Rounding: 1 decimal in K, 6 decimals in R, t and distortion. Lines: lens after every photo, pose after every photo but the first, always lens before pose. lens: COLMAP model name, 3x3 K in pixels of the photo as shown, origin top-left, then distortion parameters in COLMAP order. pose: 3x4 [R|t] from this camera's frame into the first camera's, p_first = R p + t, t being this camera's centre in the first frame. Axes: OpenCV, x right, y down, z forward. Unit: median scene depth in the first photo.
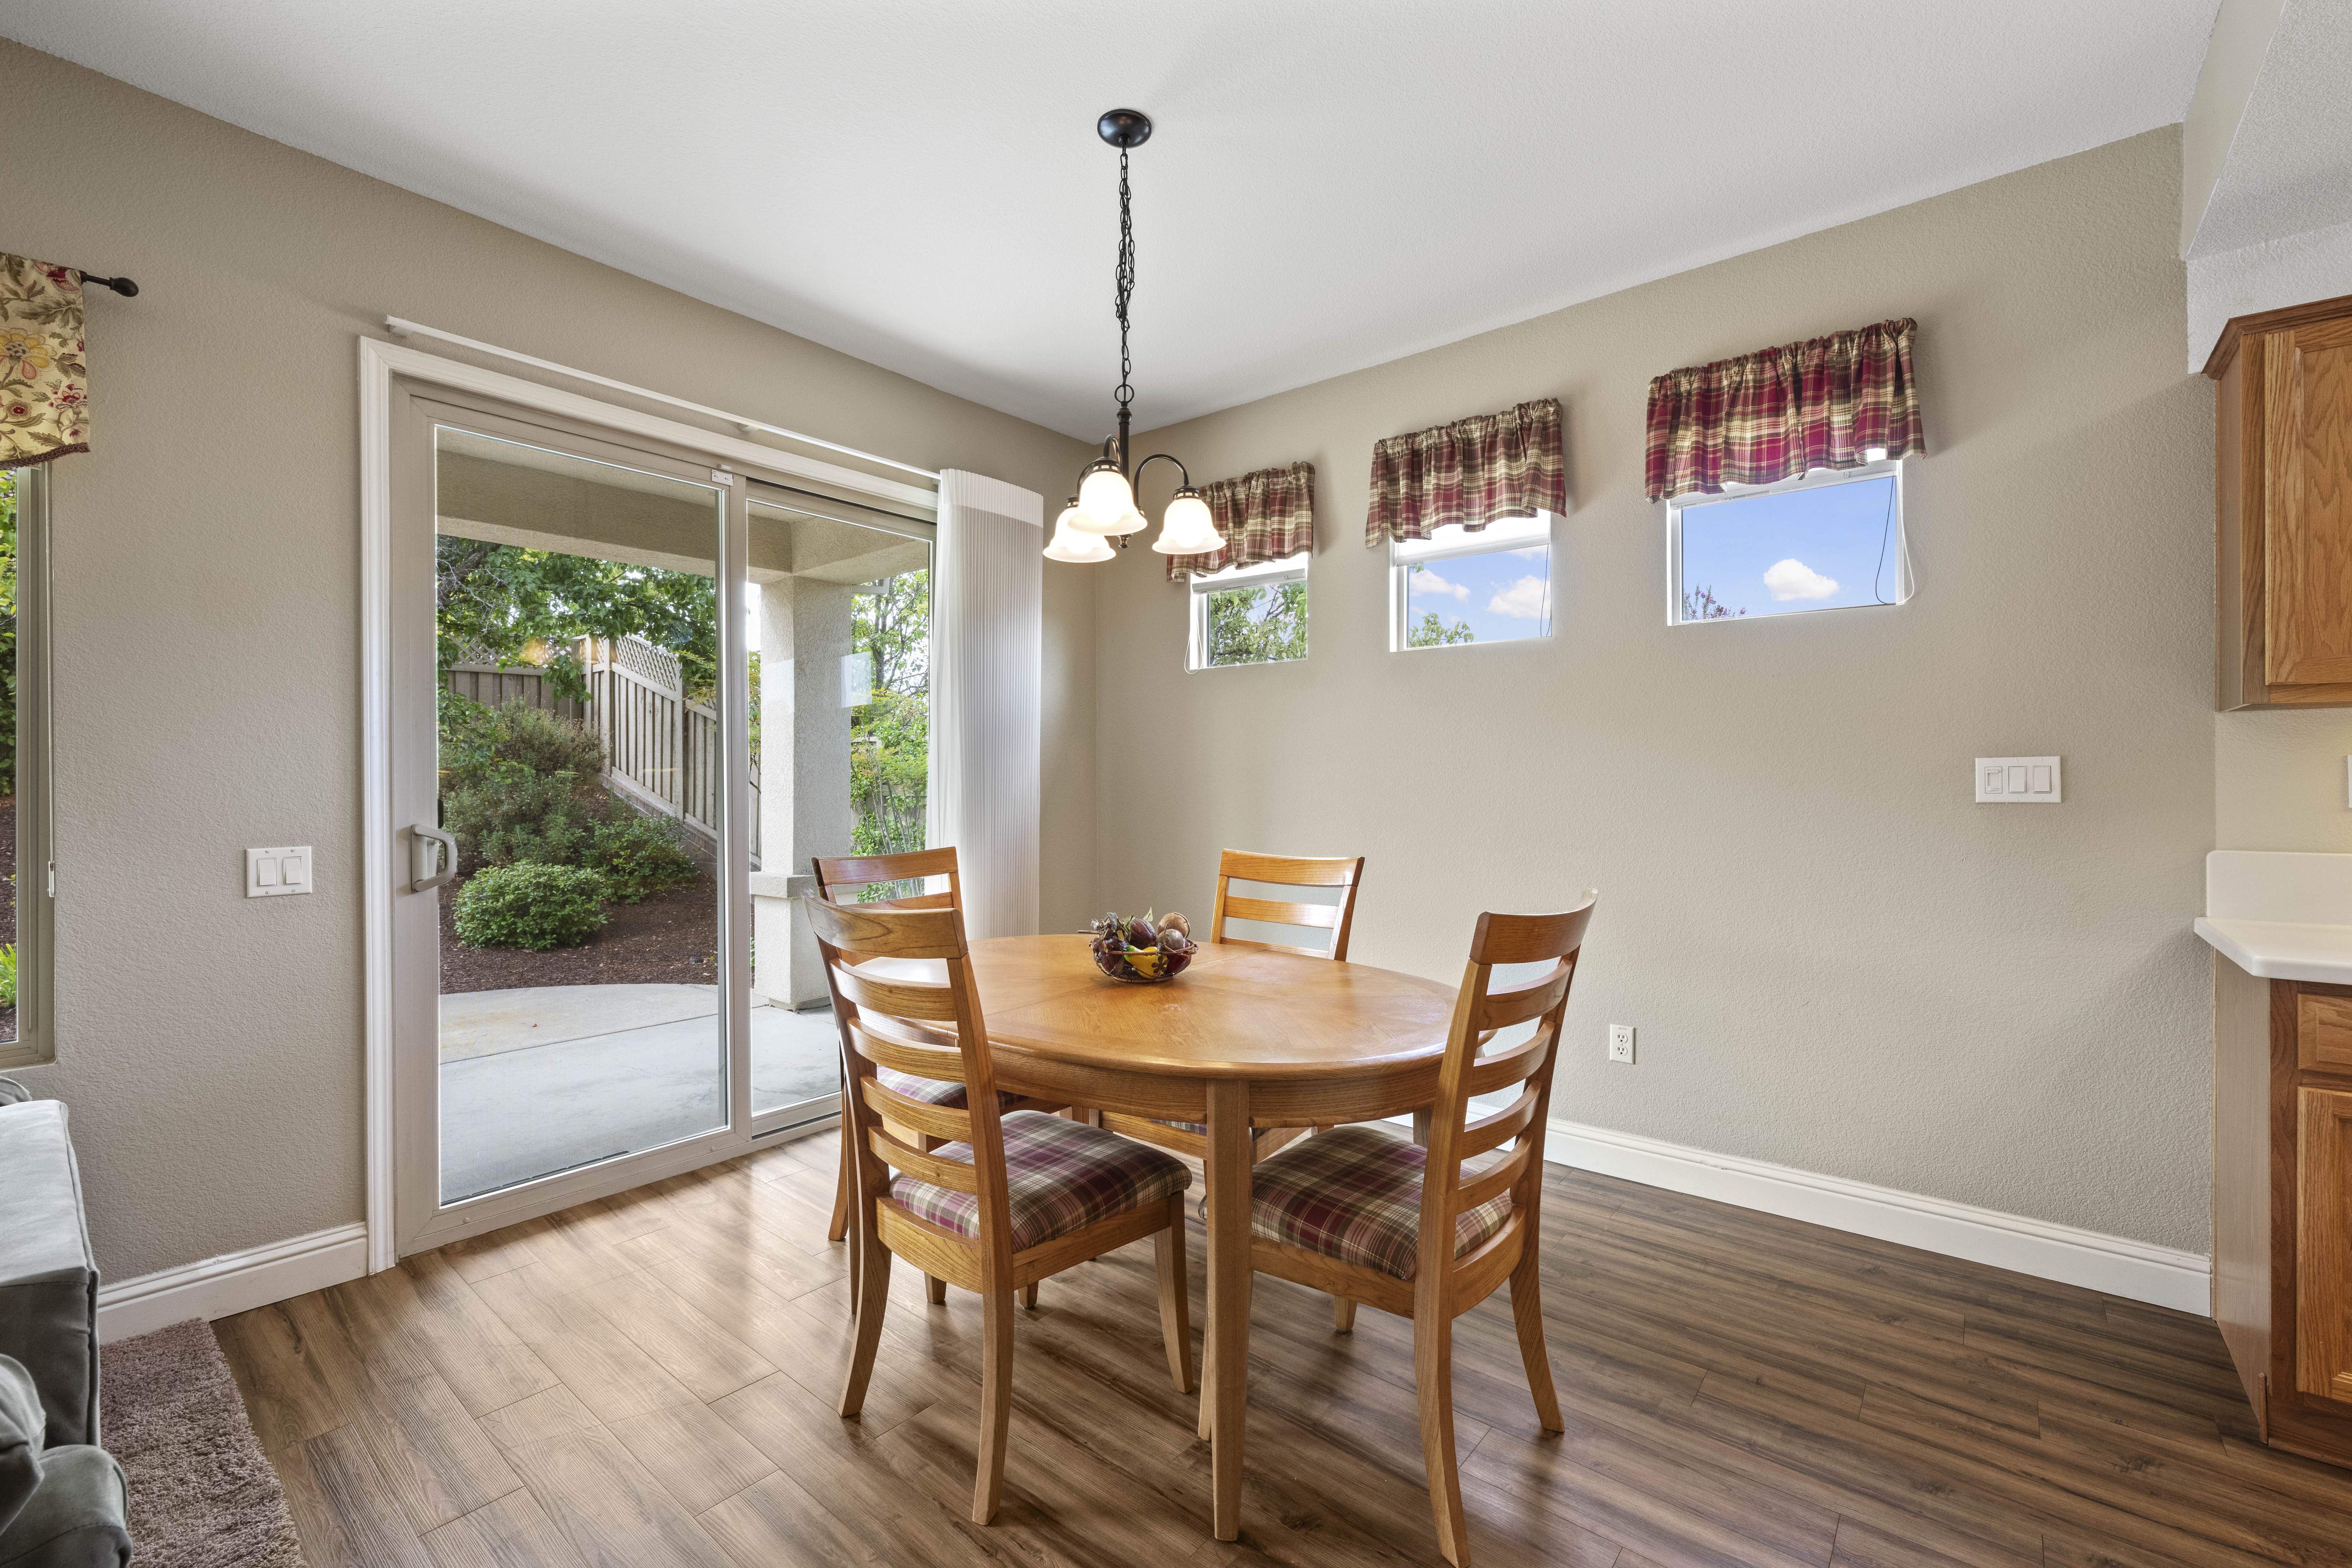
lens RADIAL K [[987.2, 0, 1180.1], [0, 987.2, 782.7], [0, 0, 1]] dist [-0.003119, 0.000837]
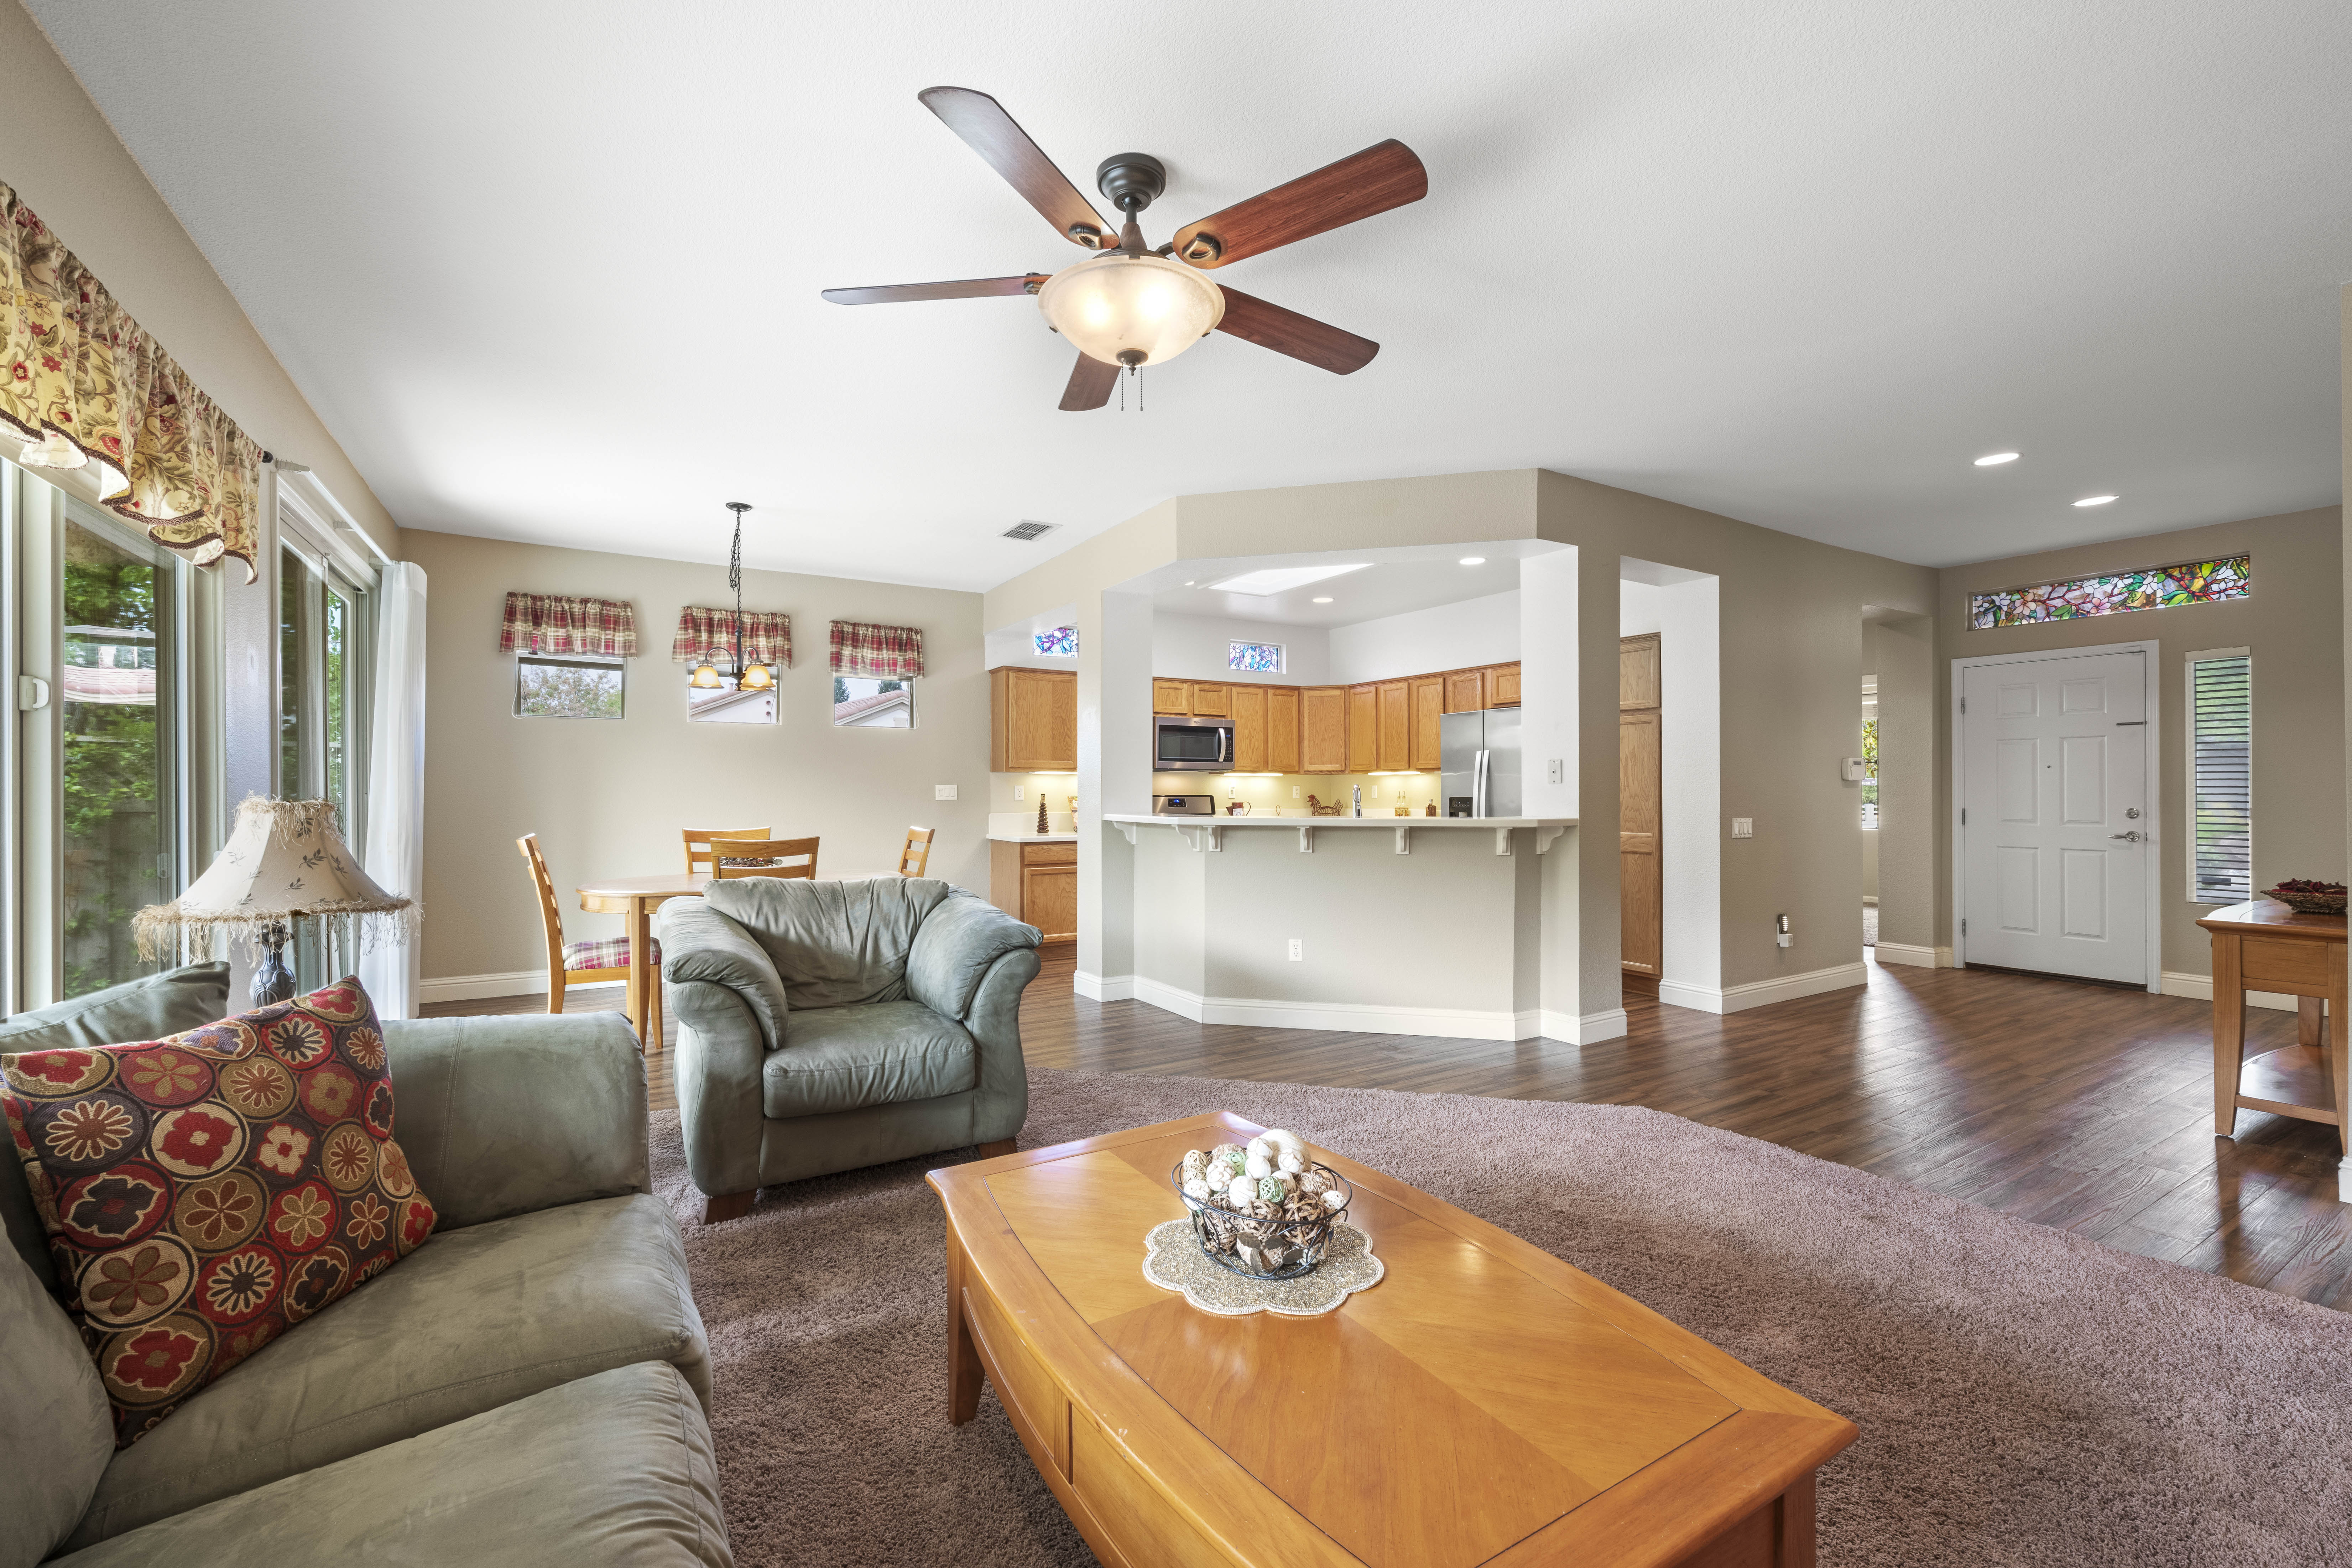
lens RADIAL K [[959.9, 0, 1180.9], [0, 959.9, 786.6], [0, 0, 1]] dist [-0.001582, 0.000457]
pose [[0.334572, 0.005534, 0.942354, -1.583371], [0.000892, 0.999980, -0.006189, -0.000613], [-0.942370, 0.002912, 0.334561, -0.618961]]
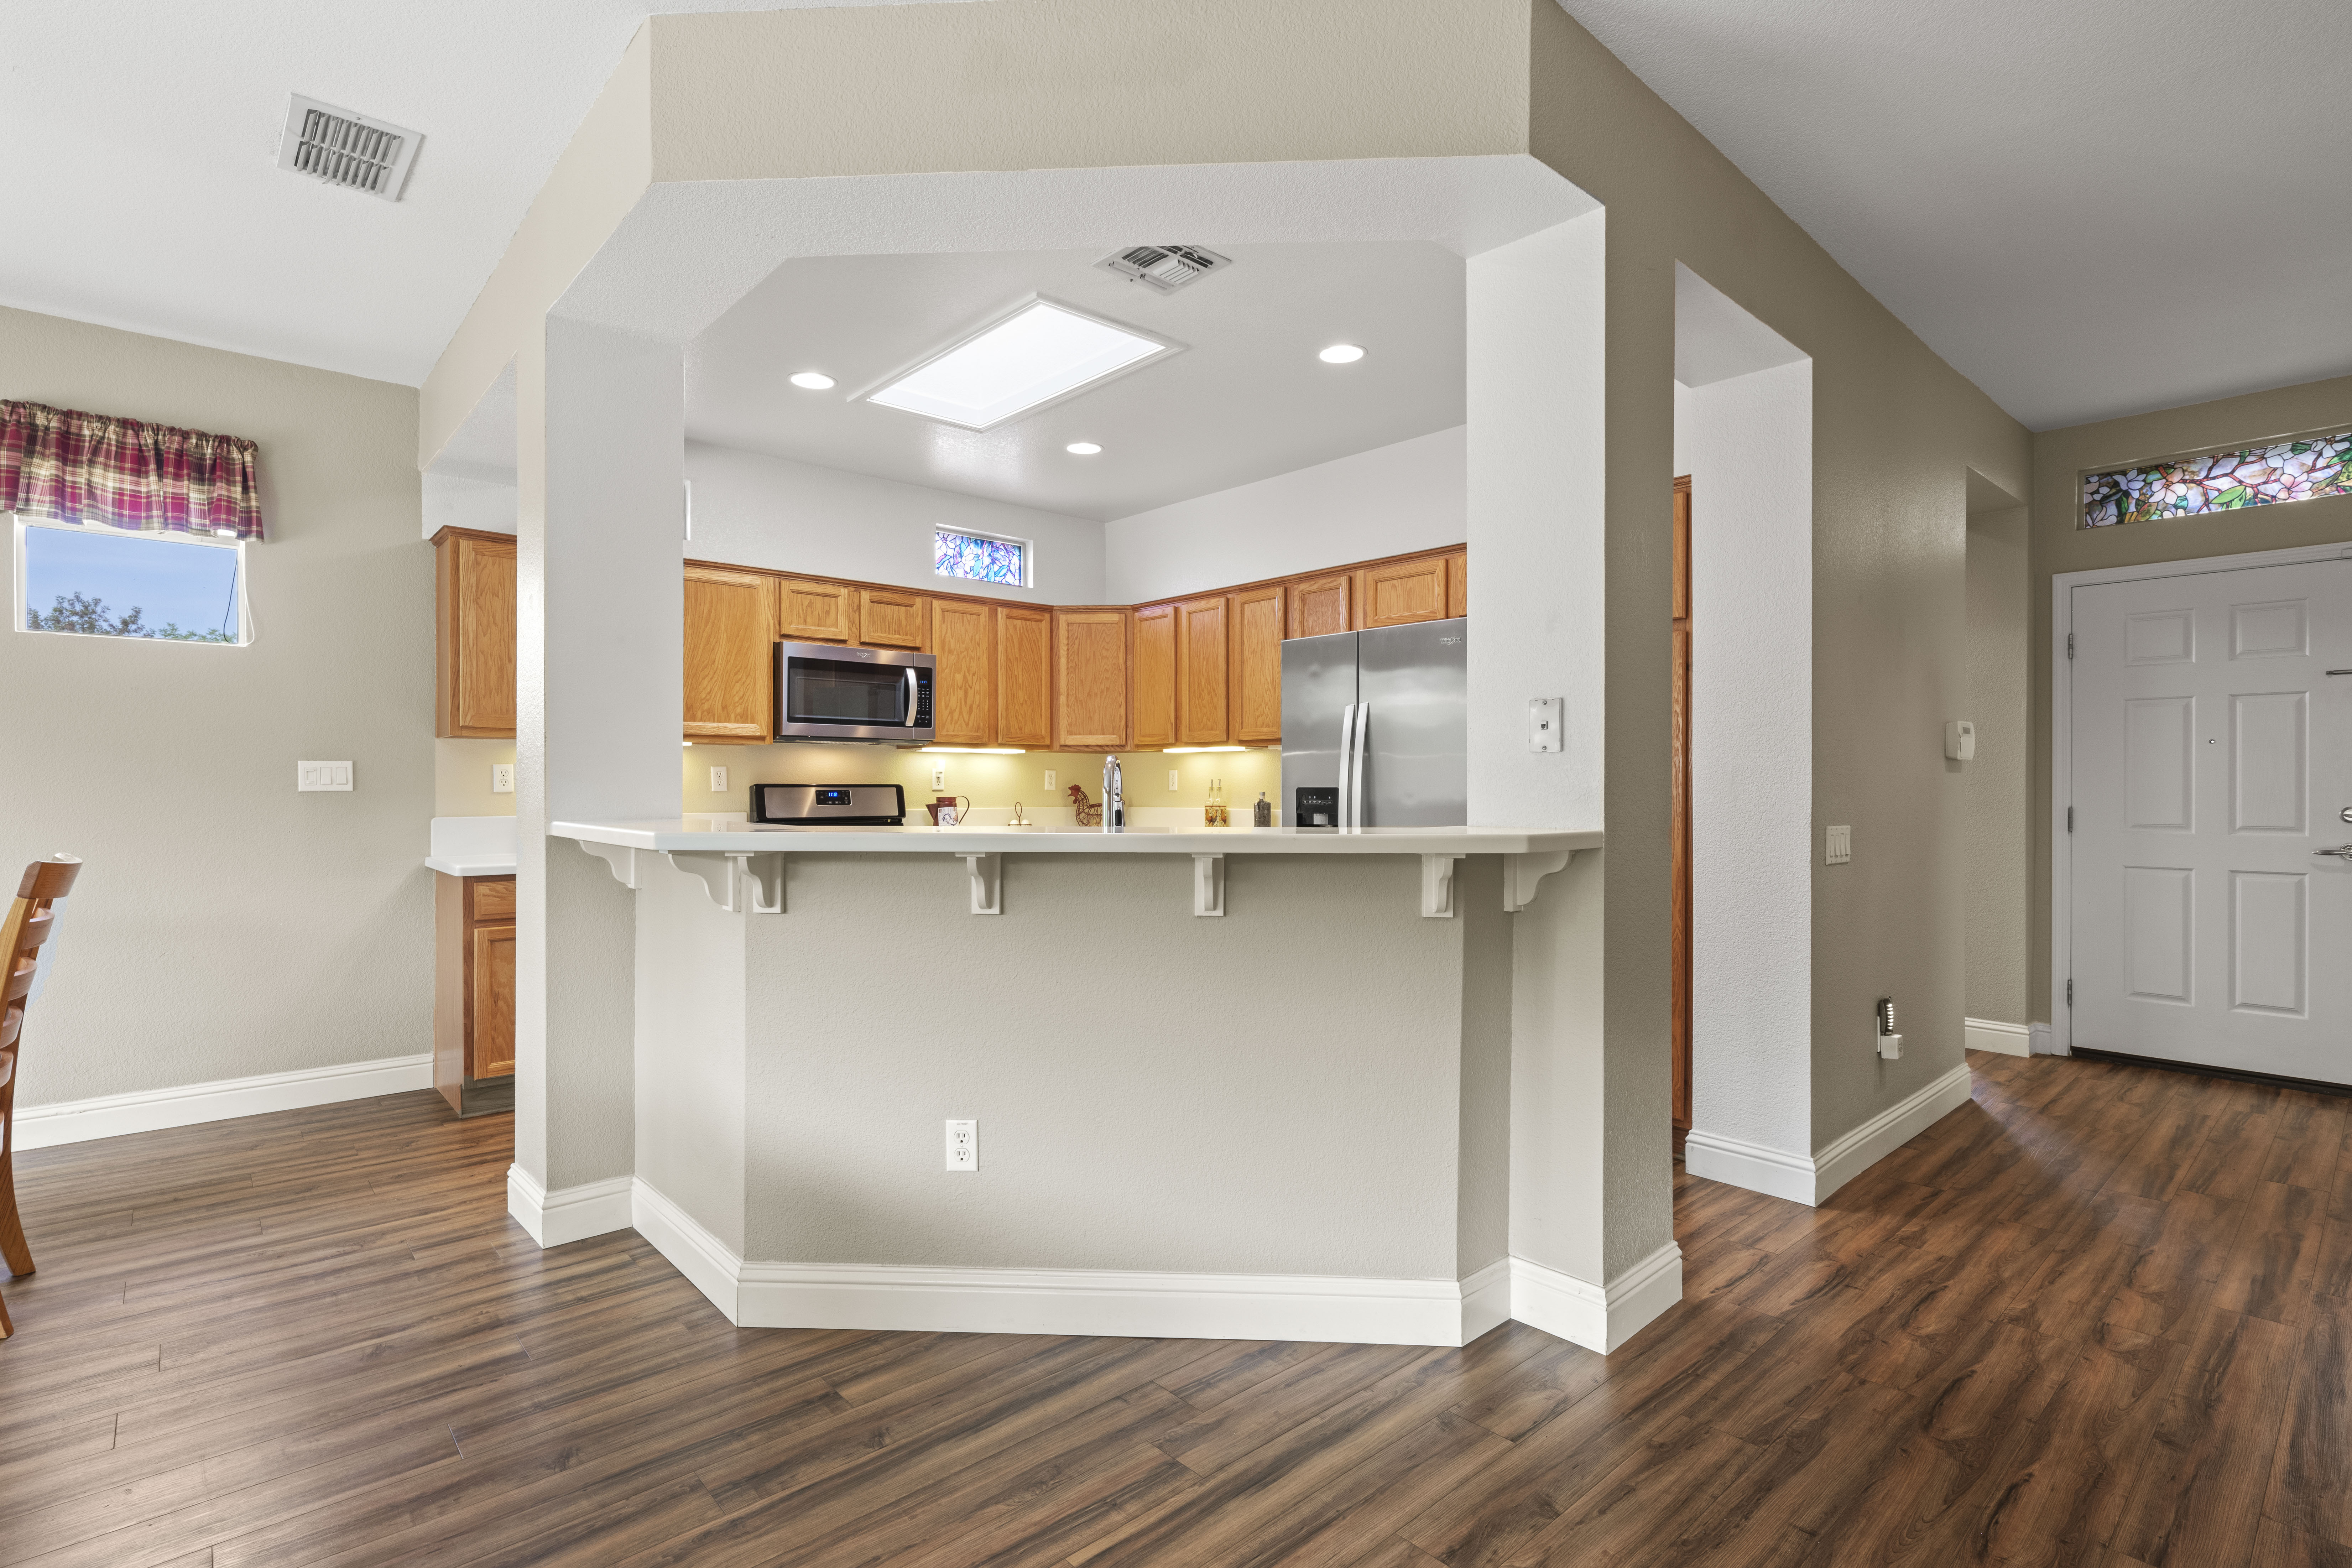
lens RADIAL K [[1118.0, 0, 1175.9], [0, 1118.0, 790.7], [0, 0, 1]] dist [0.002591, 0.000034]
pose [[0.154394, -0.003166, 0.988004, -0.605059], [-0.001633, 0.999993, 0.003460, 0.011254], [-0.988008, -0.002147, 0.154388, -0.516001]]
